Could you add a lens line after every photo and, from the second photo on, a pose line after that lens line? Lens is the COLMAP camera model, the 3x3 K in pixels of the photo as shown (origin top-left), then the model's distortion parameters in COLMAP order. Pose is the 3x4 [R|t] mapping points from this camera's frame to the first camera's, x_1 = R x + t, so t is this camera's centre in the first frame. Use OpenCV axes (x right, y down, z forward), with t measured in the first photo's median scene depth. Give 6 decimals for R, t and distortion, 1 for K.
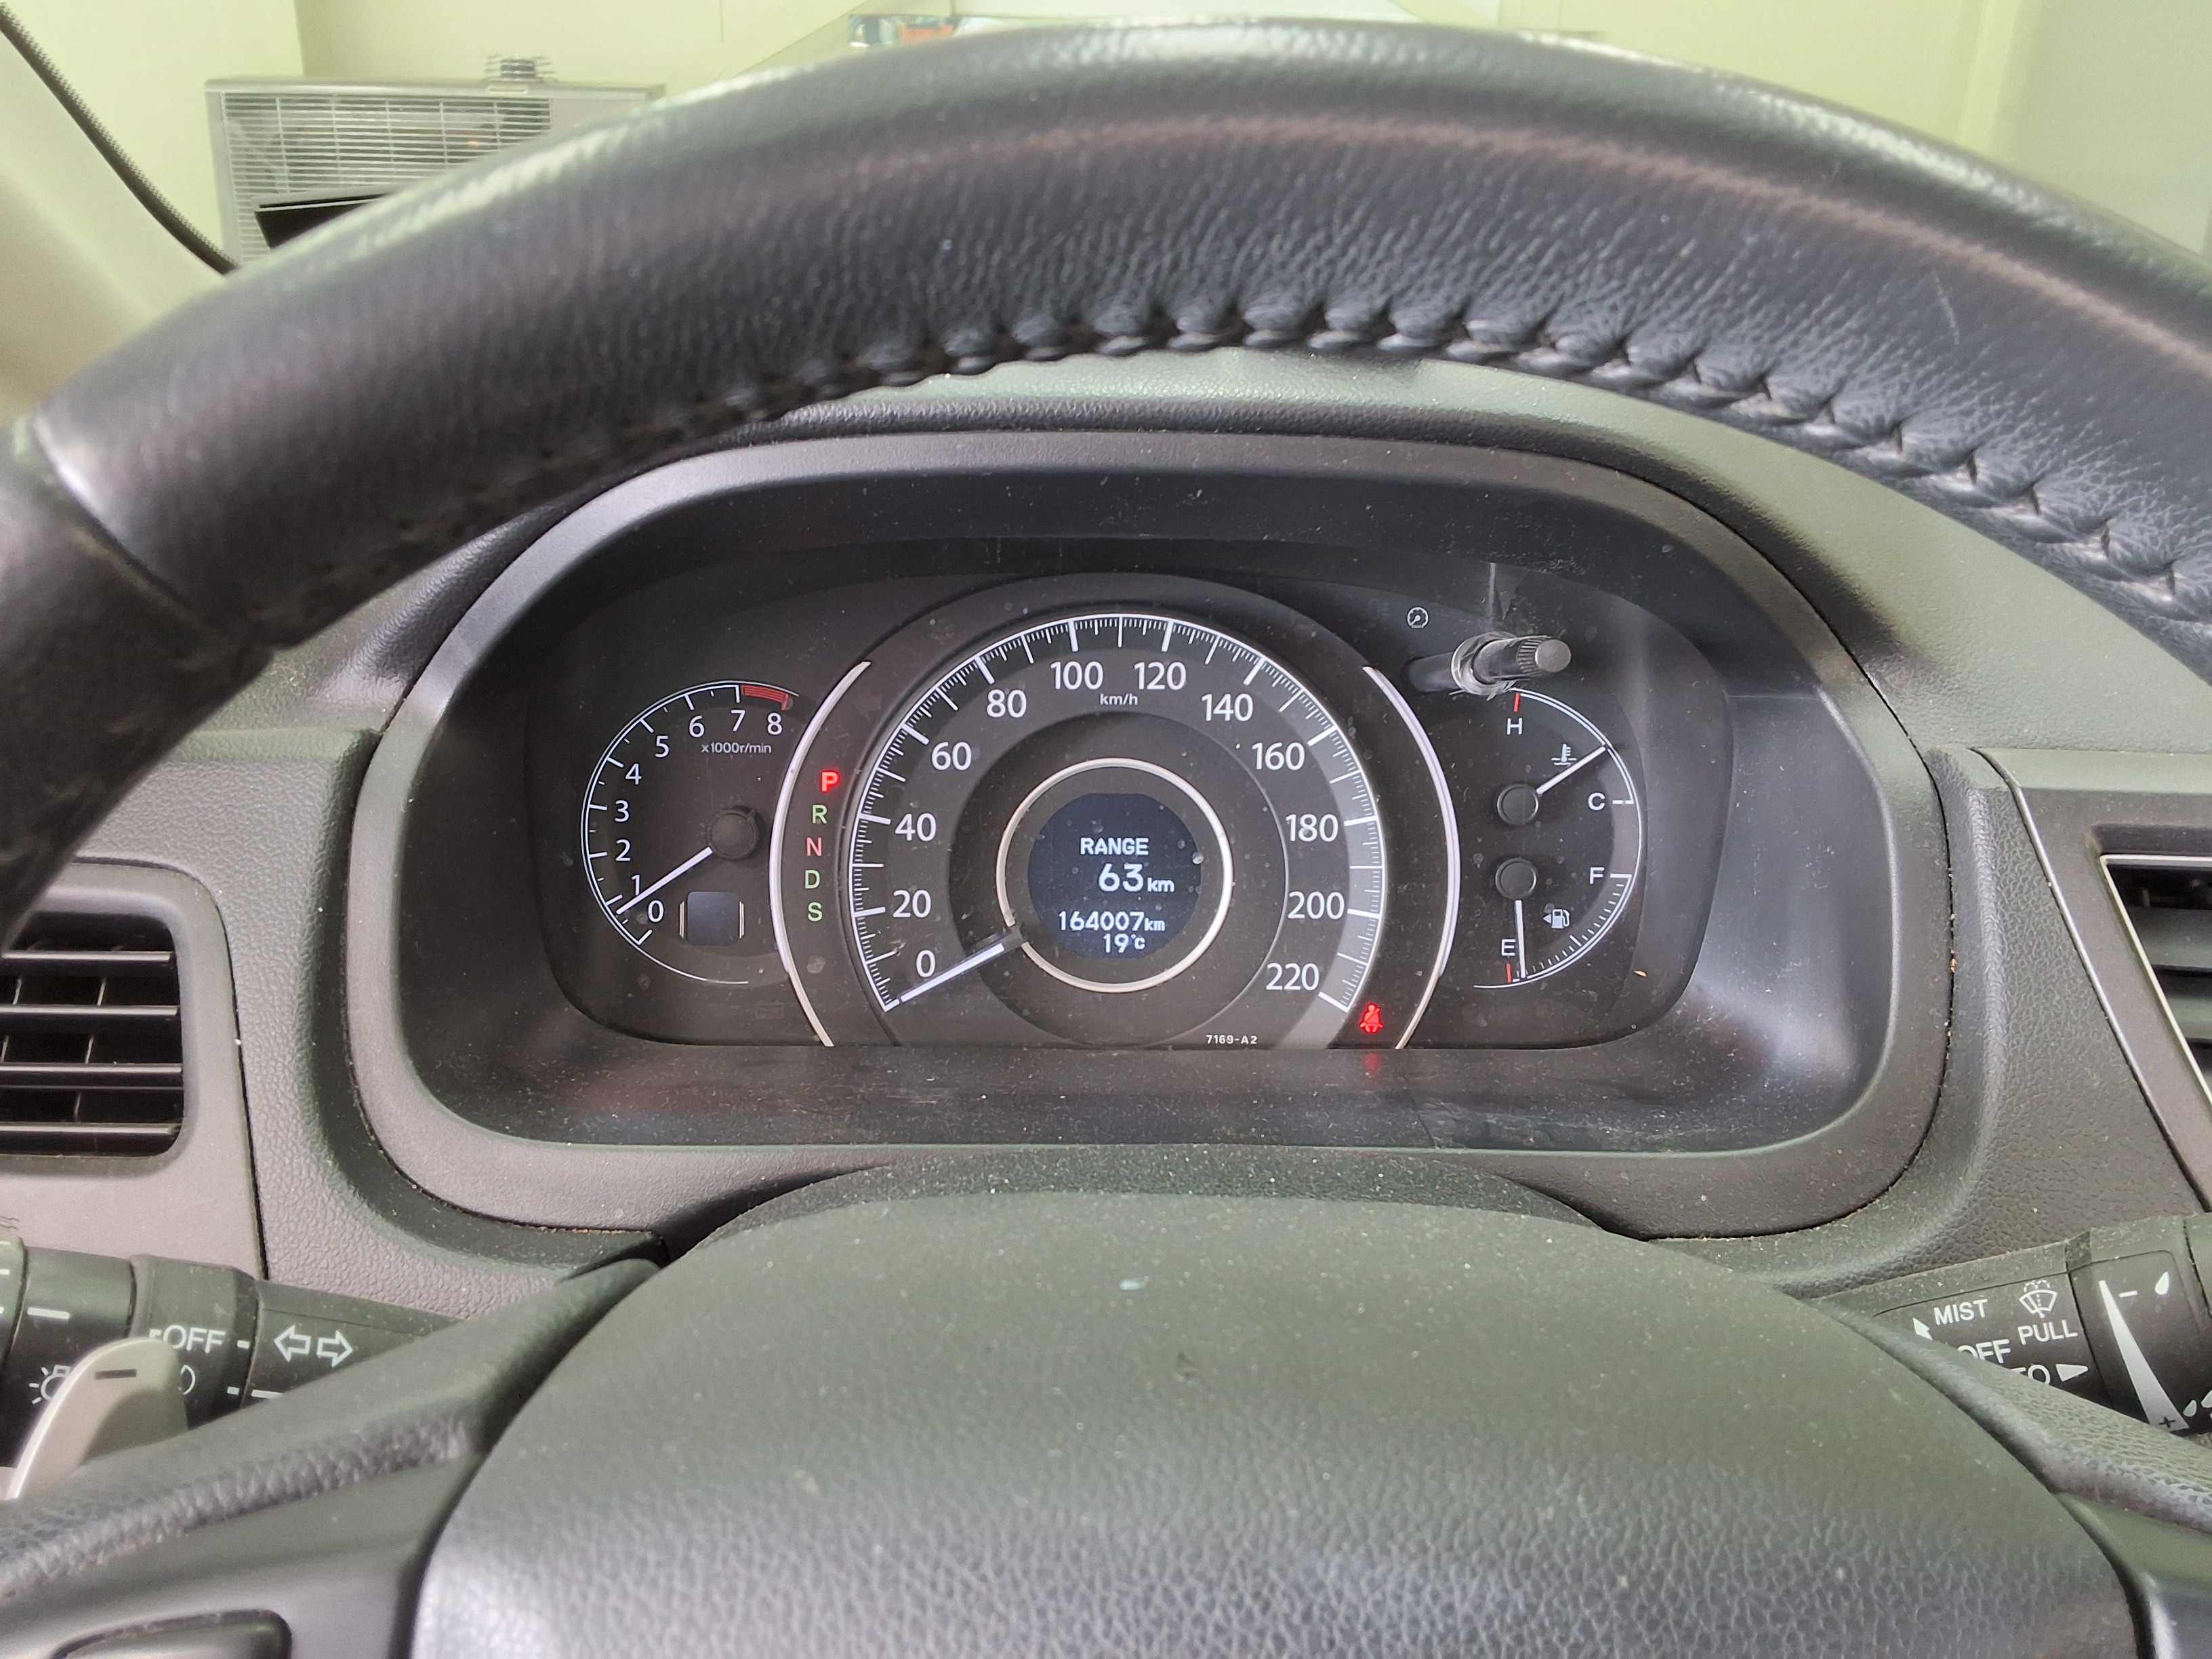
lens RADIAL K [[1831.6, 0, 1088.5], [0, 1831.6, 815.2], [0, 0, 1]] dist [0.101345, -0.119556]
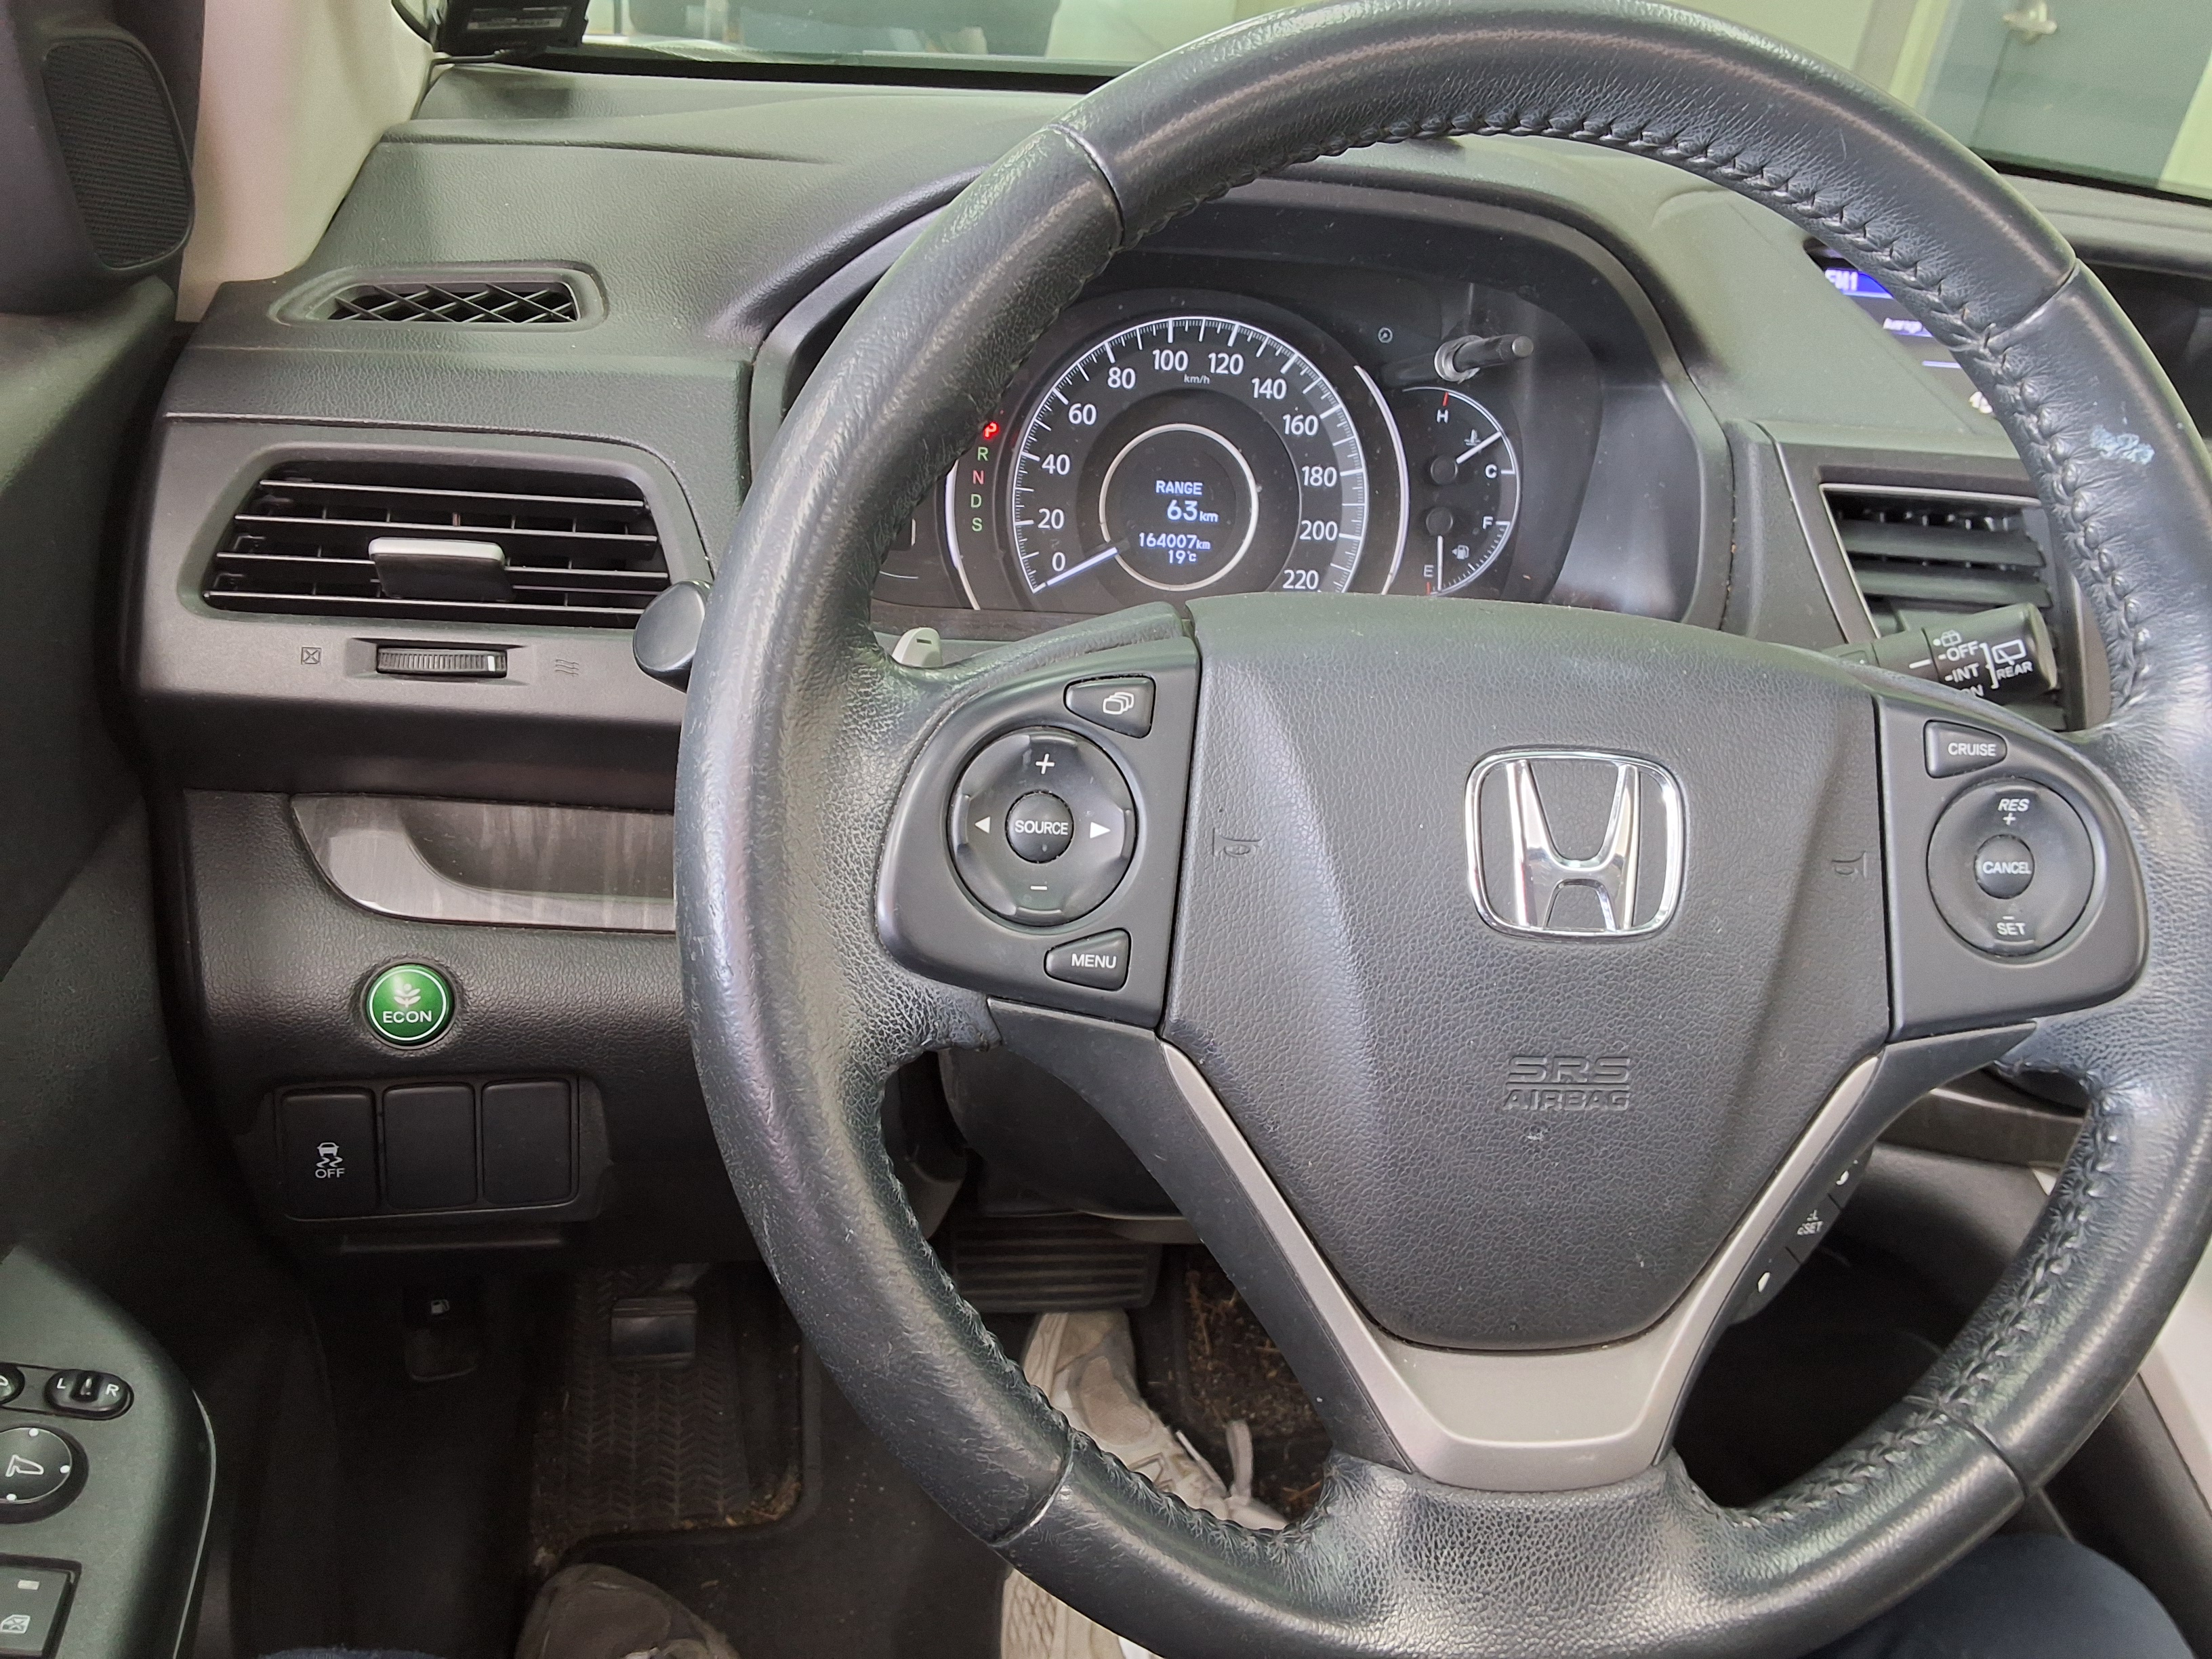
lens RADIAL K [[1831.6, 0, 1117.7], [0, 1831.6, 841.8], [0, 0, 1]] dist [0.101345, -0.119556]
pose [[0.981548, 0.002093, 0.191206, -0.321120], [-0.025641, 0.992350, 0.120762, 0.124543], [-0.189490, -0.123436, 0.974093, -0.445979]]
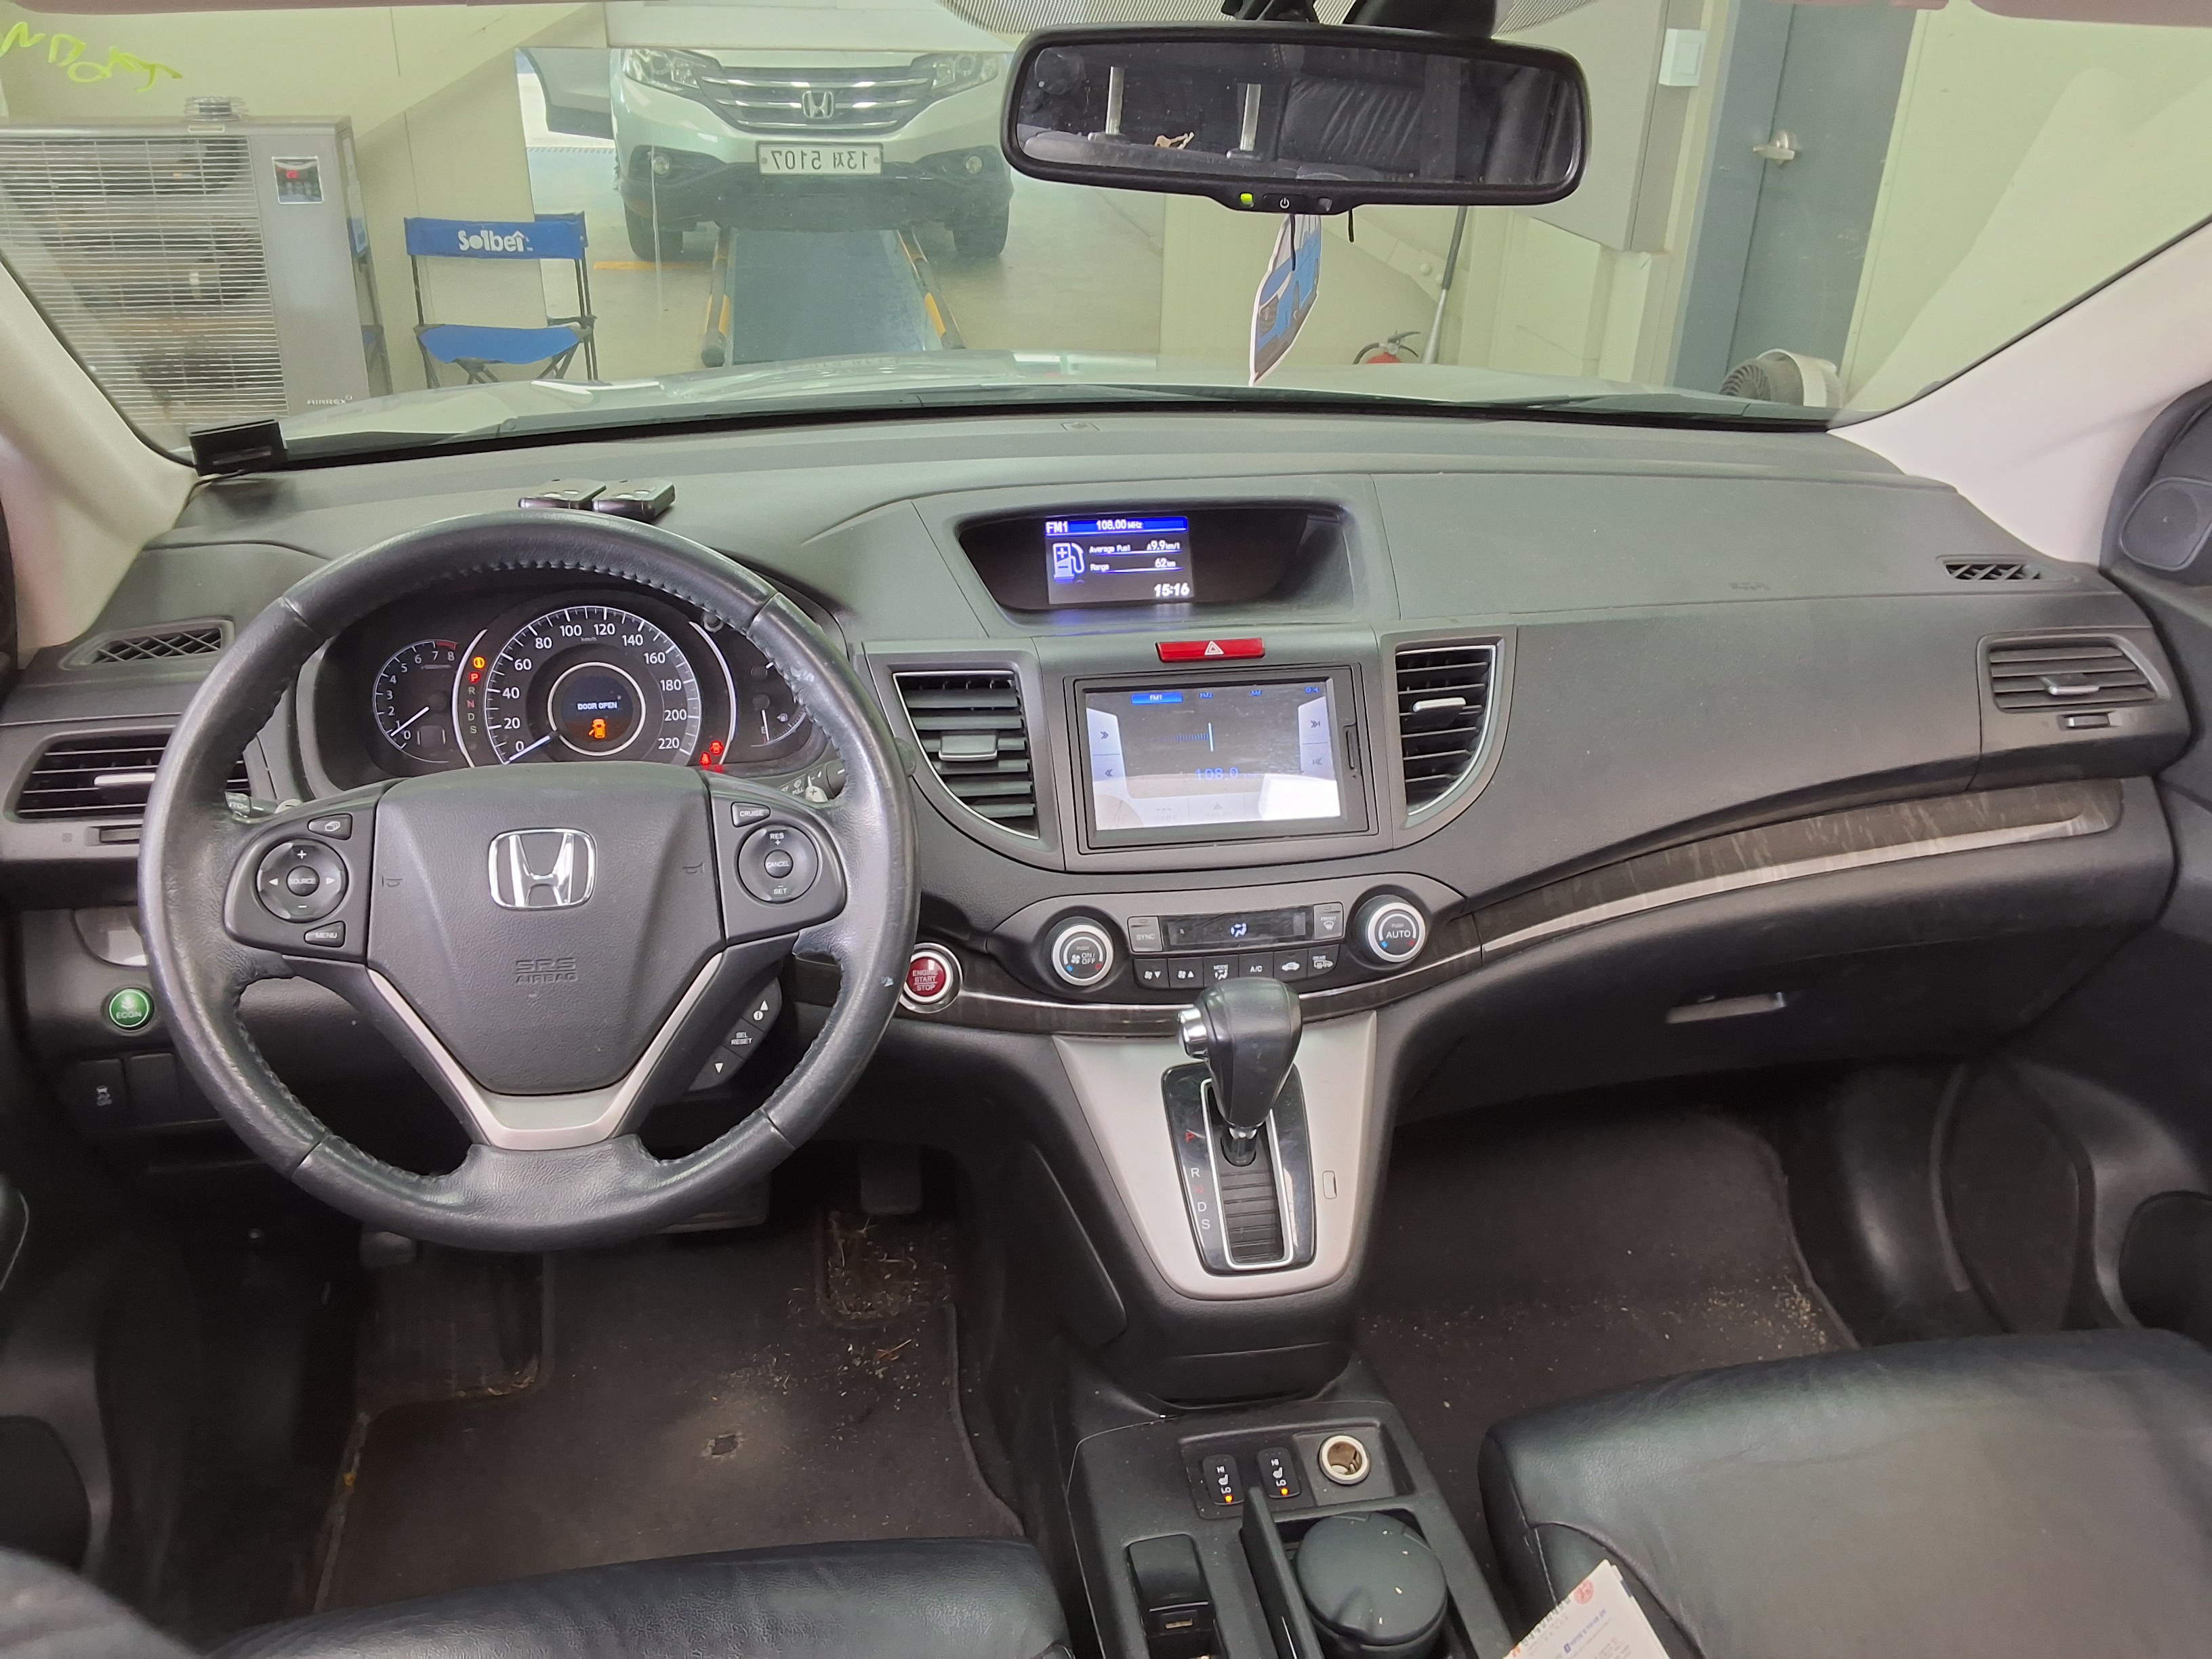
lens RADIAL K [[1831.6, 0, 1104.3], [0, 1831.6, 828.0], [0, 0, 1]] dist [0.101345, -0.119556]
pose [[0.988687, -0.072326, 0.131407, 0.373829], [0.066030, 0.996480, 0.051657, 0.115624], [-0.134681, -0.042396, 0.989982, -1.684621]]
